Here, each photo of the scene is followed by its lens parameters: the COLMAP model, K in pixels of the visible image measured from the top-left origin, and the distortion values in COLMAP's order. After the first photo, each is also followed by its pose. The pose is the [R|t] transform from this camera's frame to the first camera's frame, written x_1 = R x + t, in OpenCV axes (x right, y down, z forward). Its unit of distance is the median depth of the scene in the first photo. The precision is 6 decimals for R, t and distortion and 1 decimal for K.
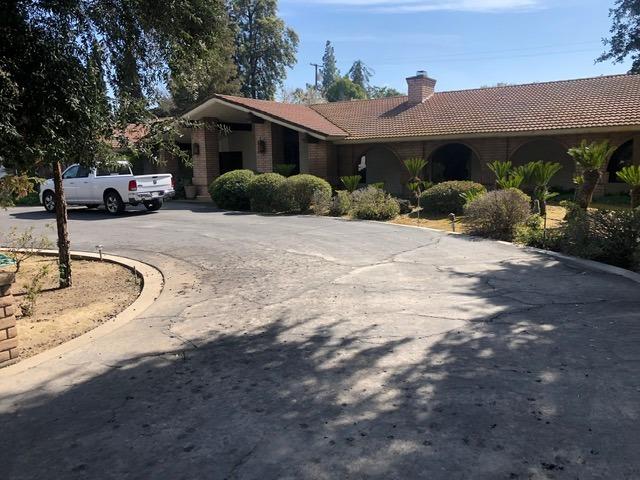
lens RADIAL K [[532.7, 0, 320.2], [0, 532.7, 240.4], [0, 0, 1]] dist [0.024657, -0.010957]
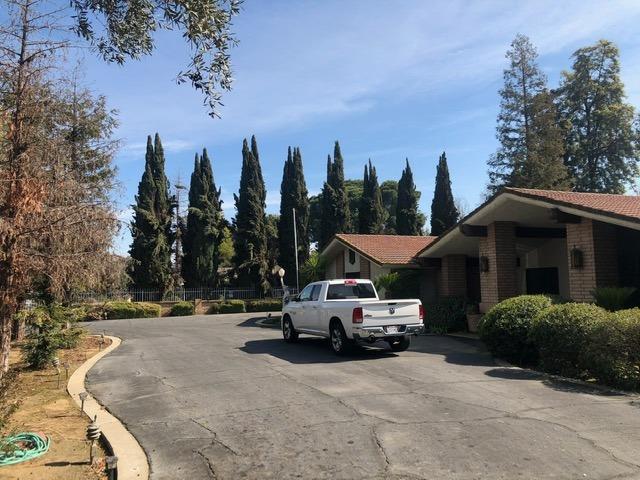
lens RADIAL K [[532.7, 0, 320.2], [0, 532.7, 240.4], [0, 0, 1]] dist [0.024657, -0.010957]
pose [[0.816239, -0.037641, -0.576487, 0.009678], [-0.089732, 0.977505, -0.190875, -0.046970], [0.570703, 0.207529, 0.794500, 0.306887]]
